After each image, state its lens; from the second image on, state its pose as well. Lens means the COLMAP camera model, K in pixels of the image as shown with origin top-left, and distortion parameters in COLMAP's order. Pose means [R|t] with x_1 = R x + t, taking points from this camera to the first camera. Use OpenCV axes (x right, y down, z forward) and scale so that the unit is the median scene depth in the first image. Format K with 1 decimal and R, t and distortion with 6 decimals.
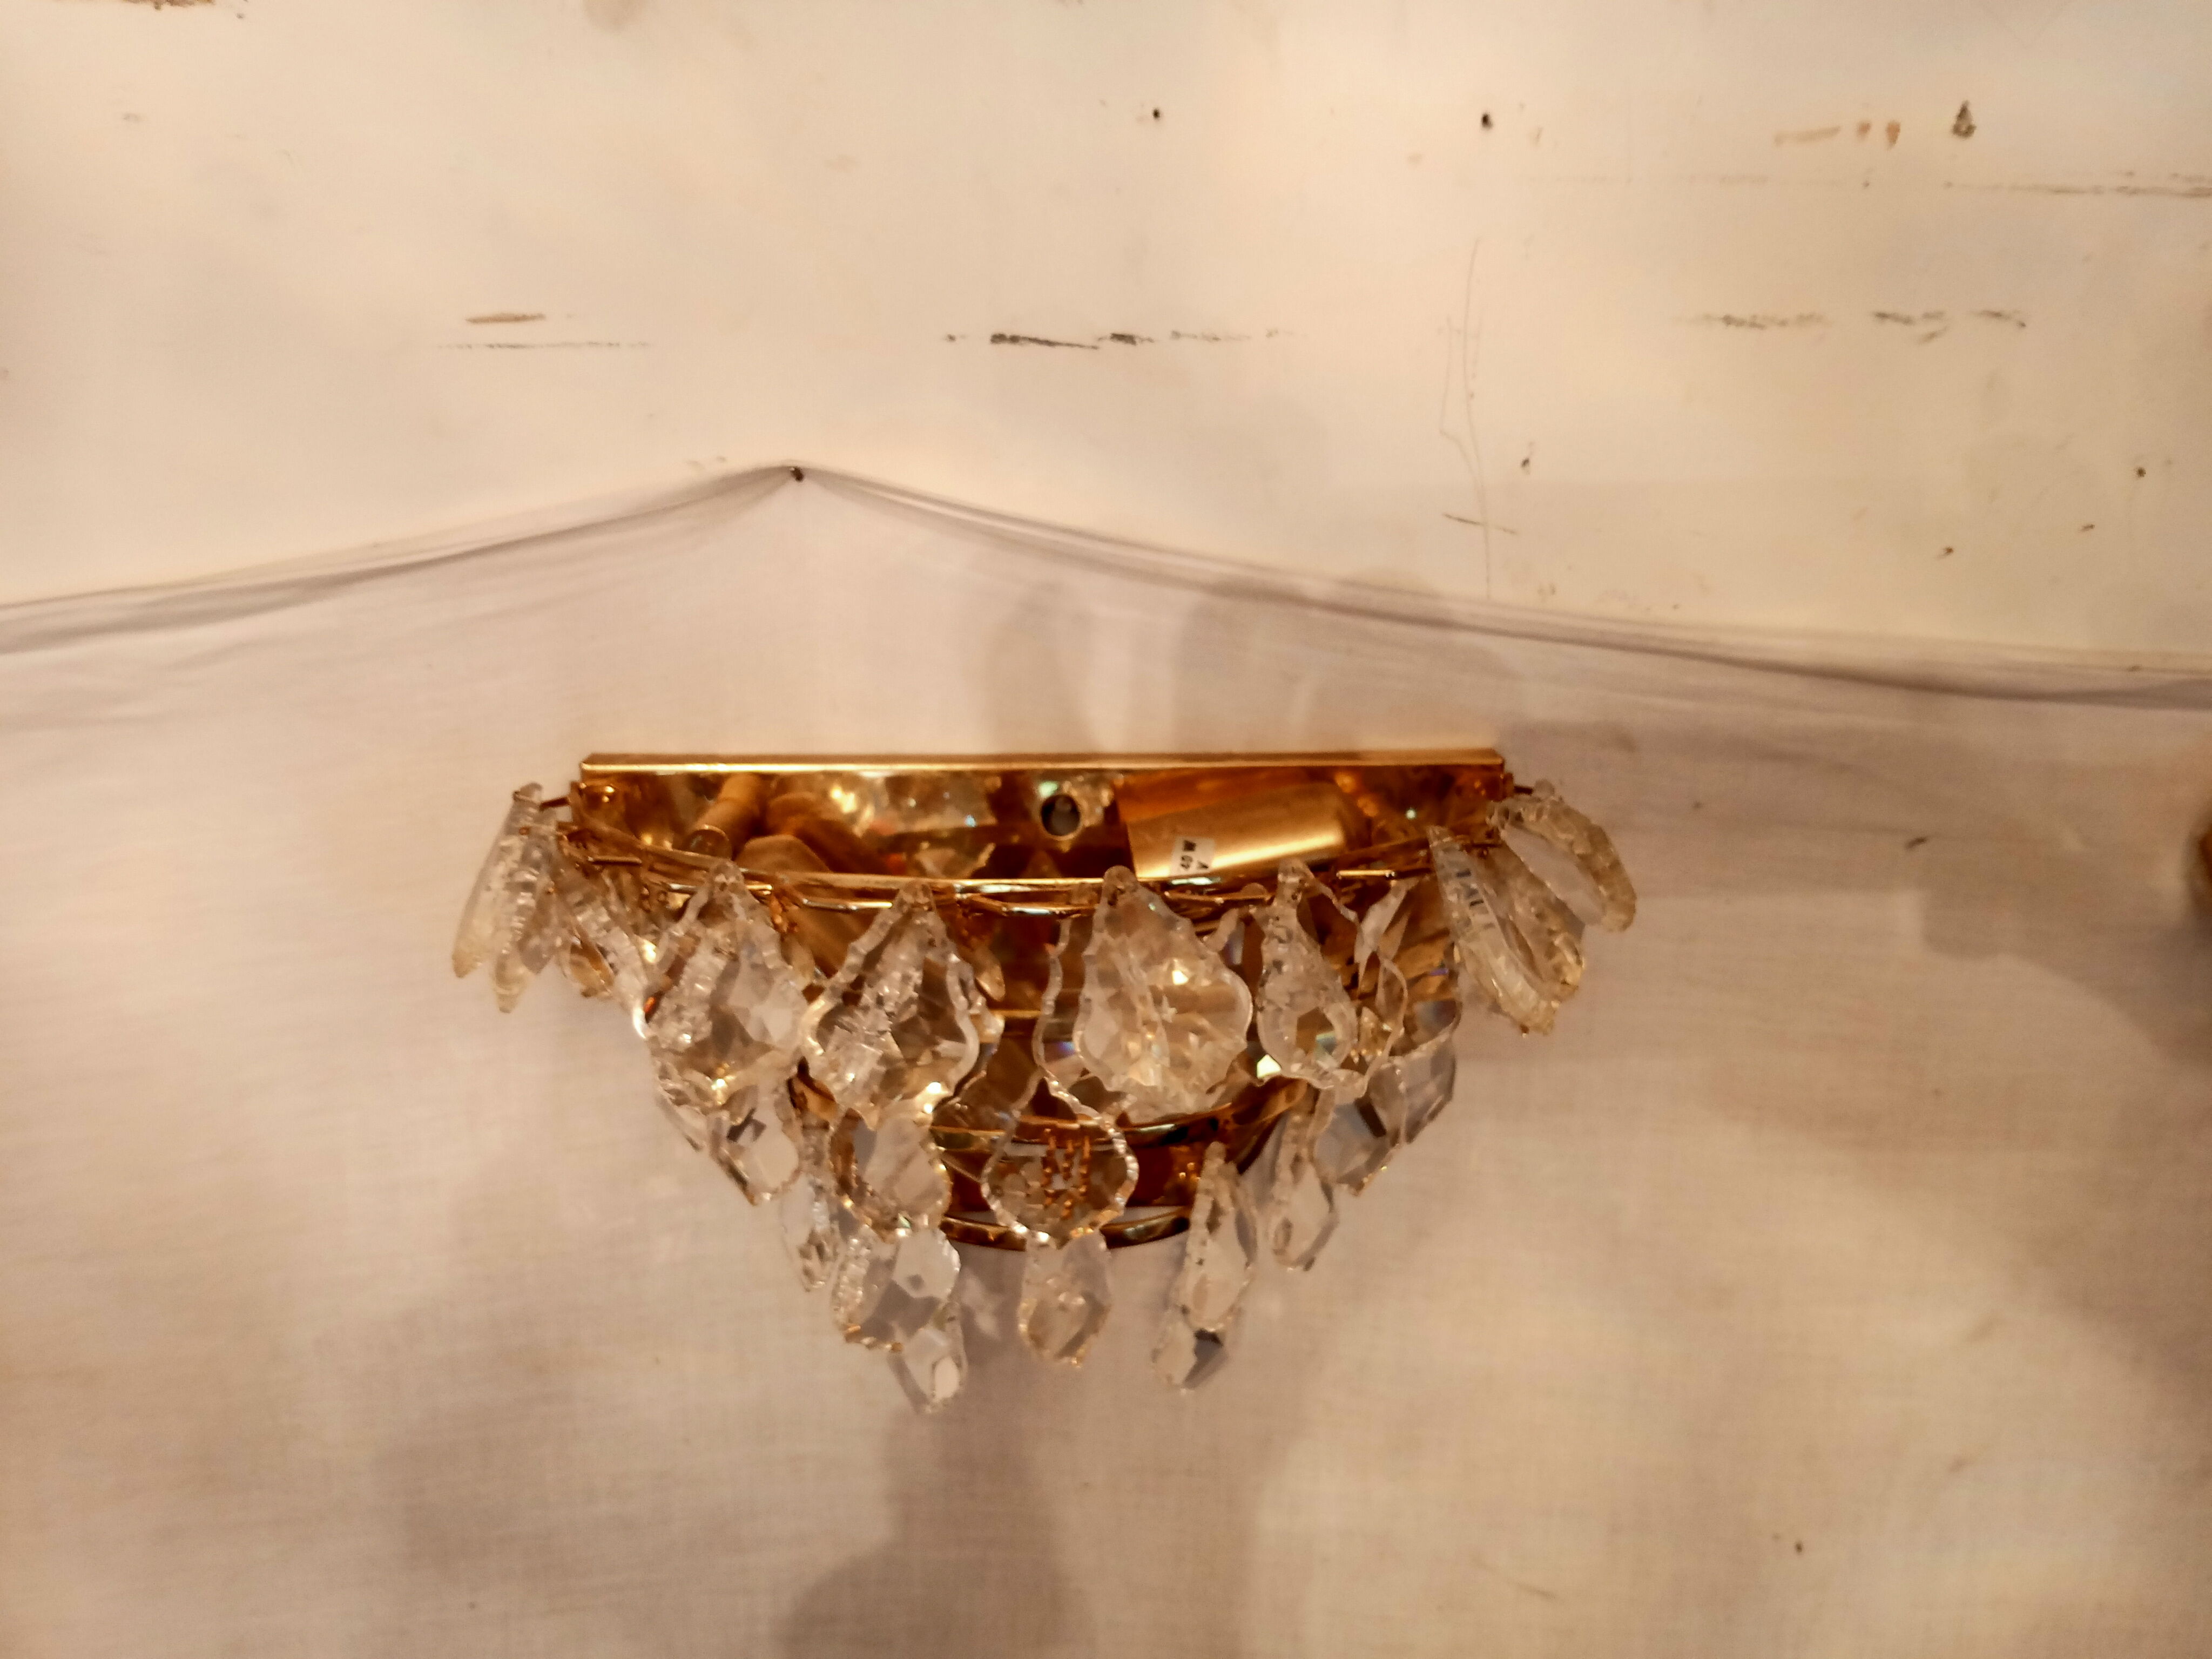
lens RADIAL K [[1789.0, 0, 1109.5], [0, 1789.0, 821.8], [0, 0, 1]] dist [0.037515, -0.116564]
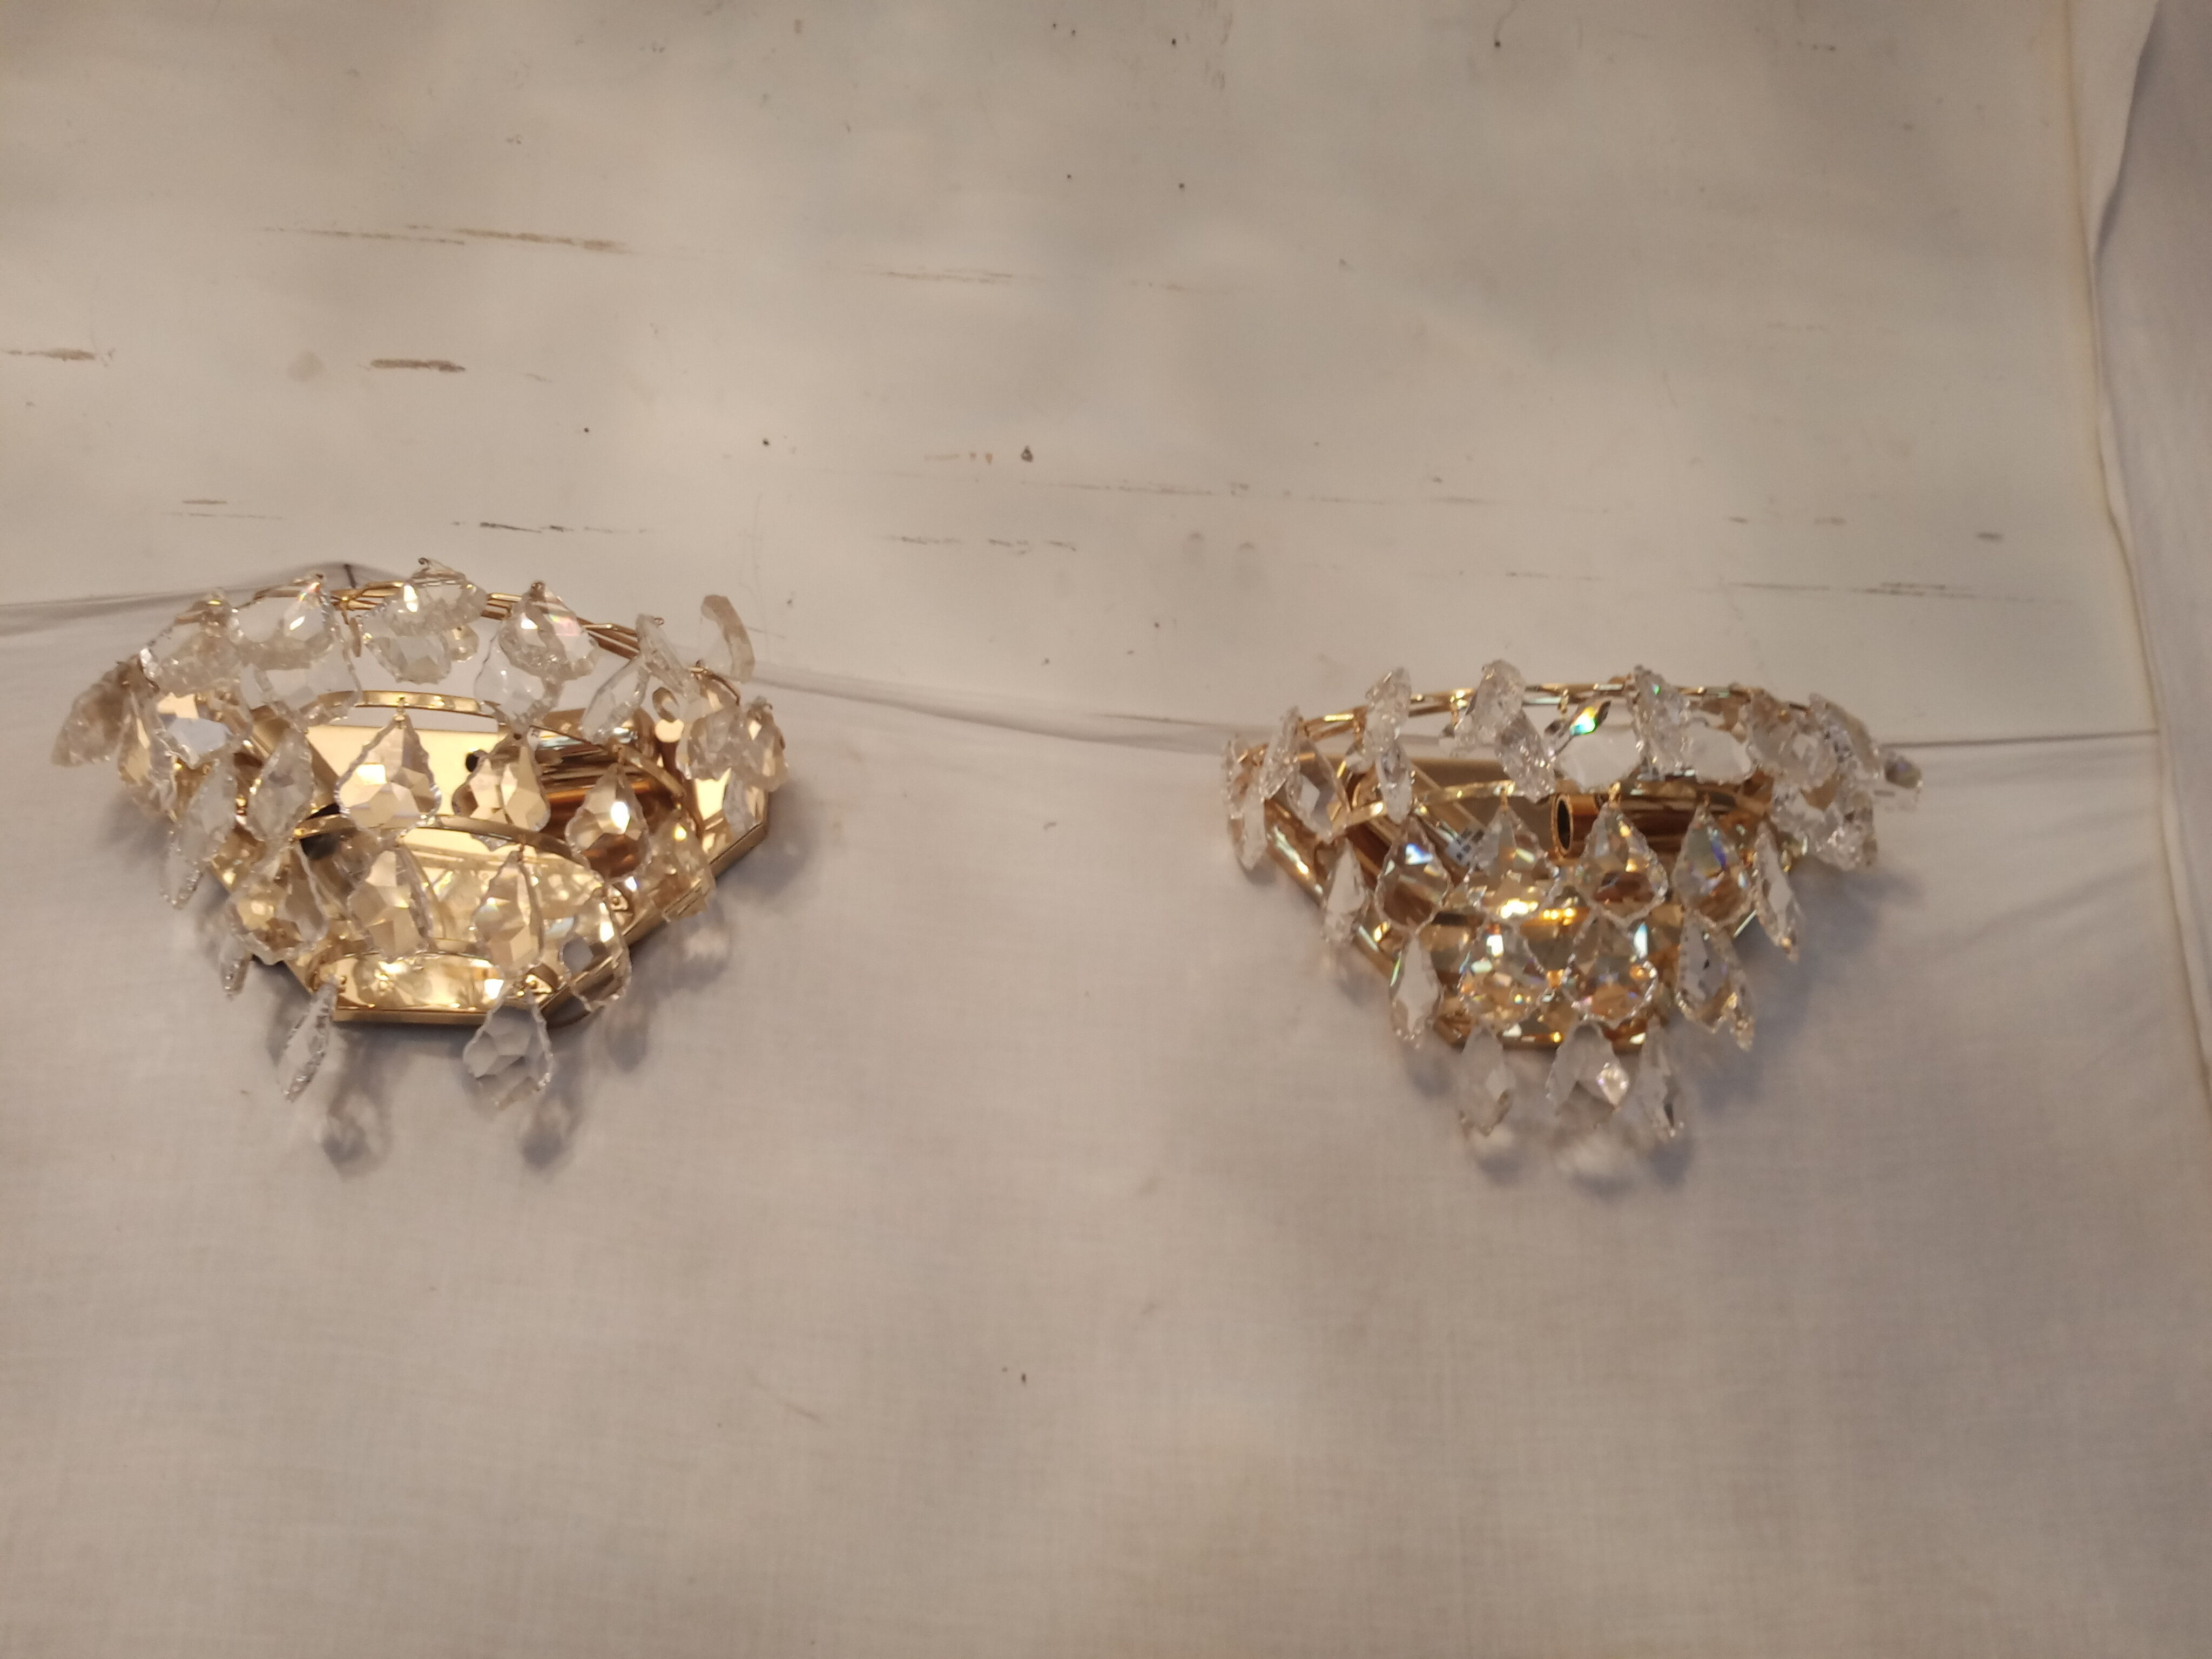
lens RADIAL K [[1789.0, 0, 1109.5], [0, 1789.0, 821.8], [0, 0, 1]] dist [0.037515, -0.116564]
pose [[0.998486, 0.011529, 0.053791, 0.456390], [0.024331, 0.784401, -0.619776, 1.060313], [-0.049339, 0.620146, 0.782933, -0.239658]]
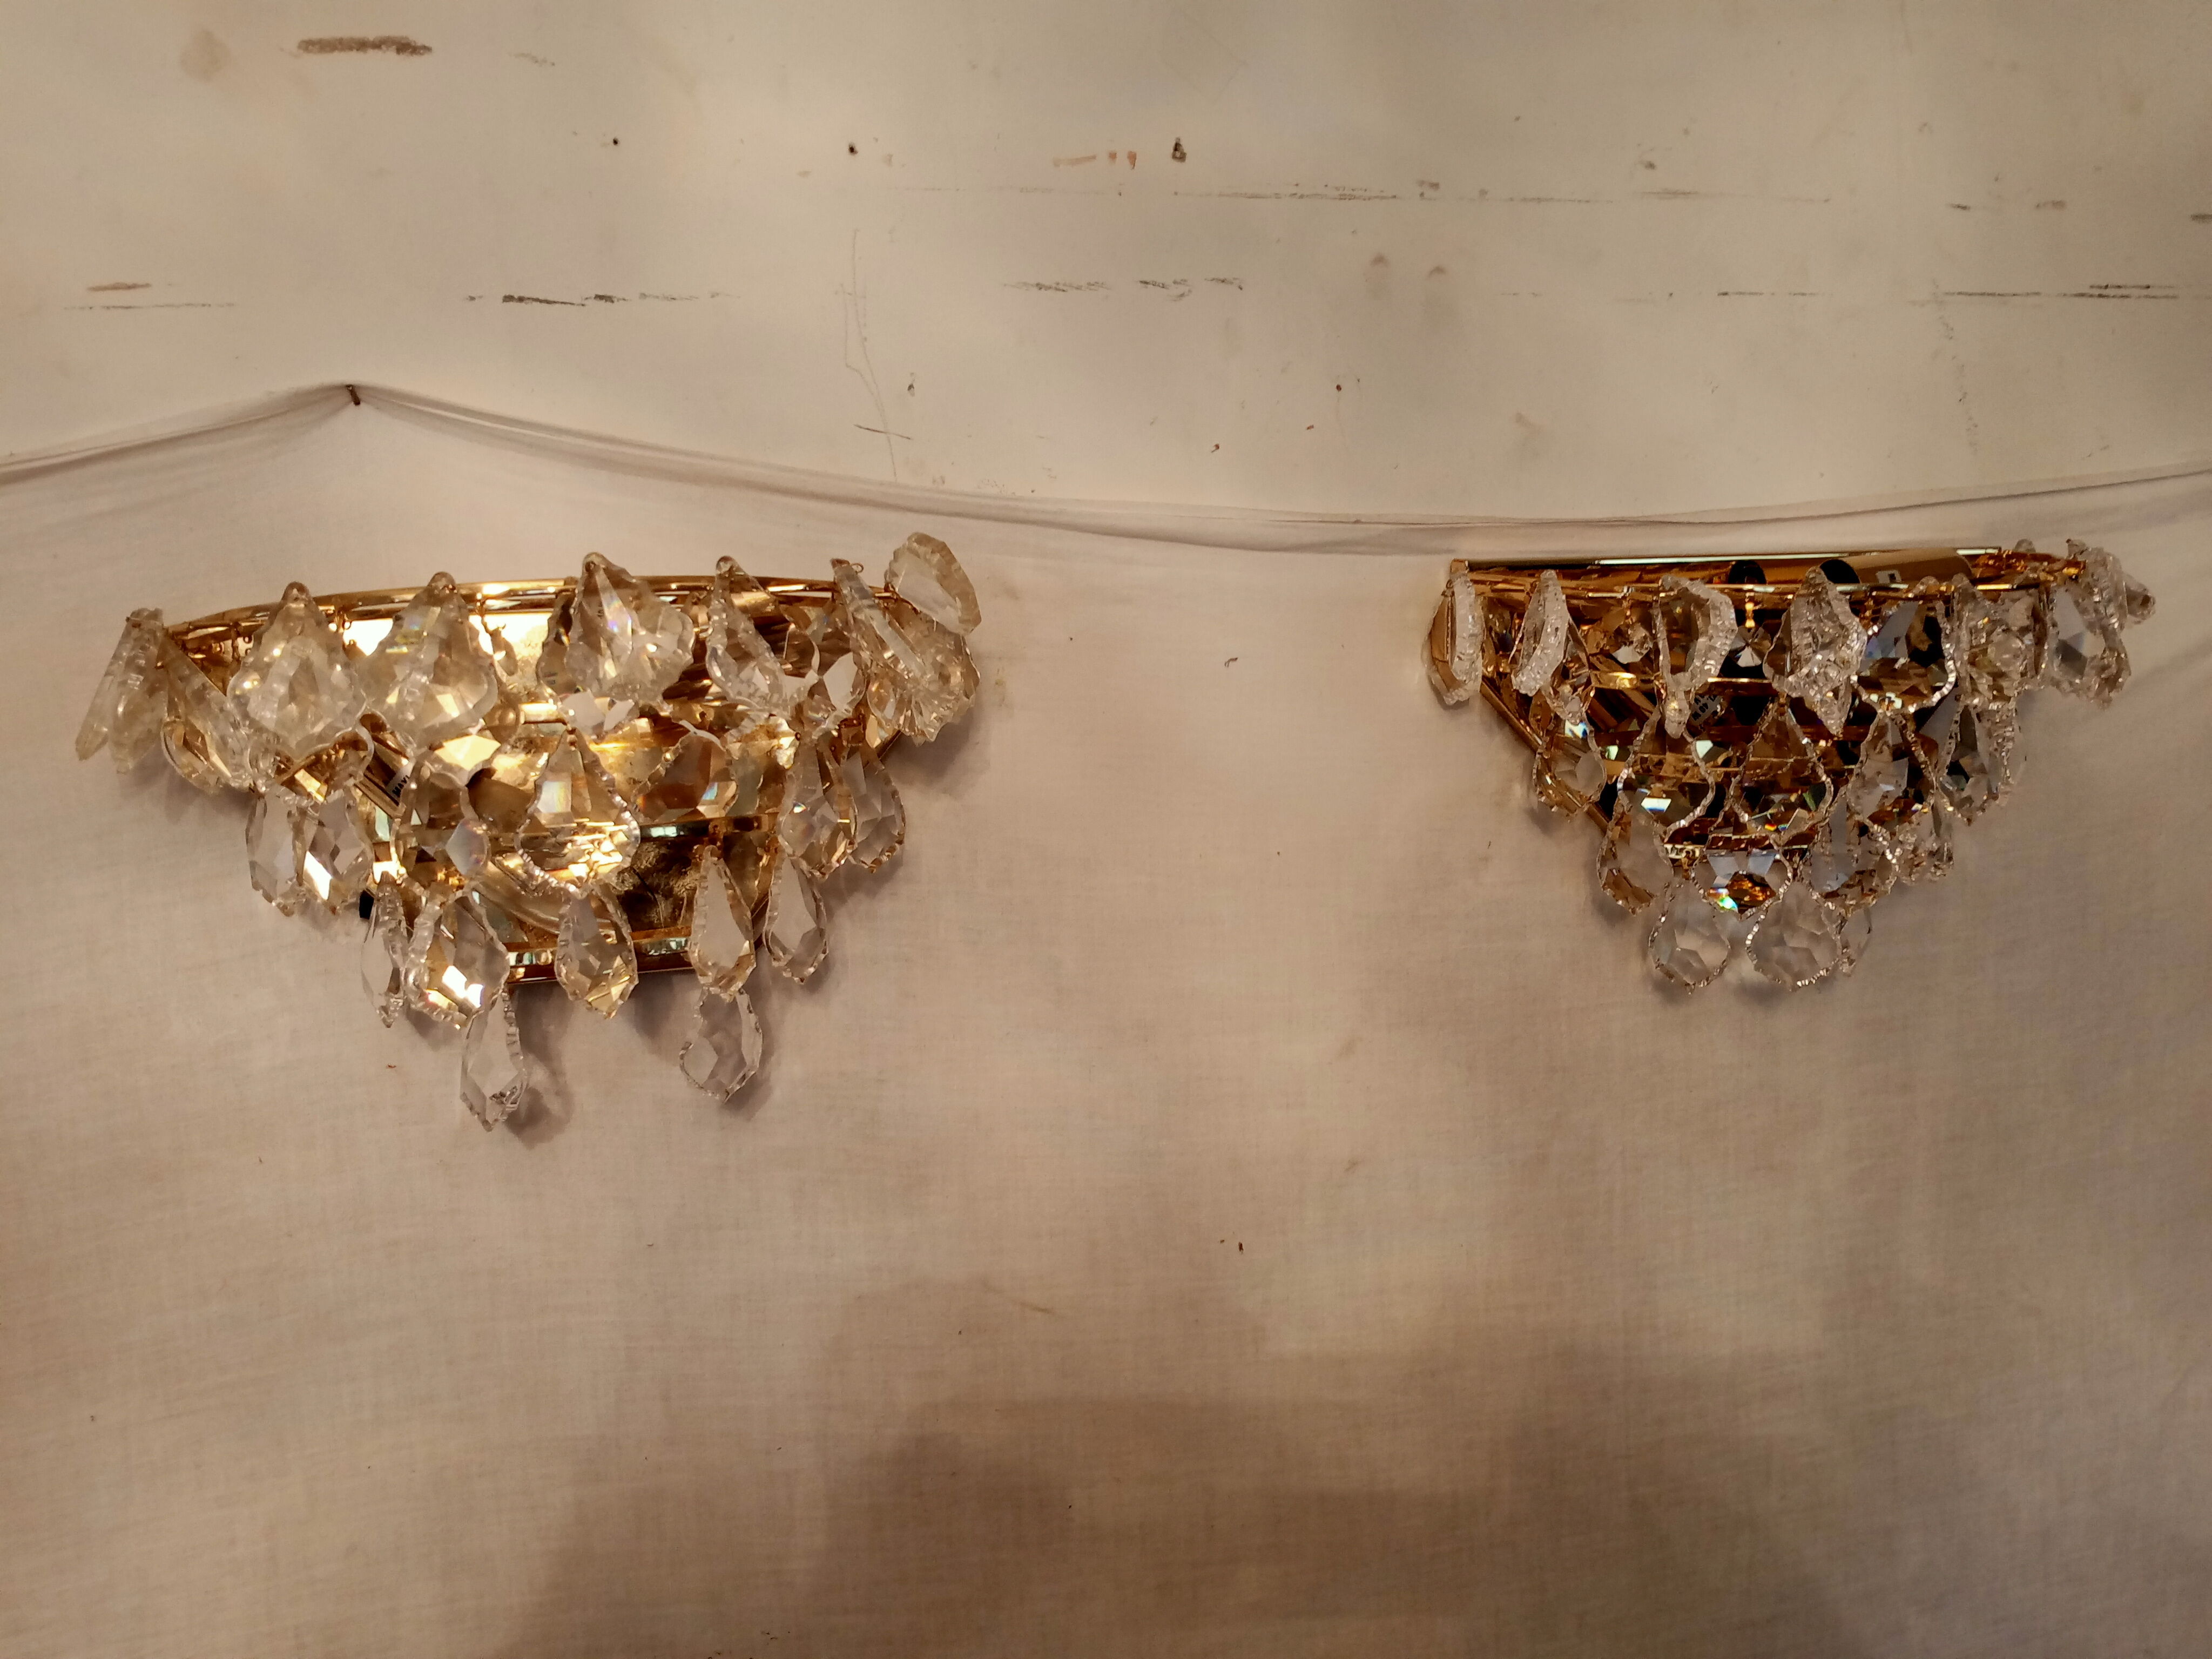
lens RADIAL K [[1789.0, 0, 1109.5], [0, 1789.0, 821.8], [0, 0, 1]] dist [0.037515, -0.116564]
pose [[0.976276, -0.073373, 0.203718, 0.075005], [0.111480, 0.976884, -0.182399, 0.407519], [-0.185626, 0.200783, 0.961888, -0.305616]]
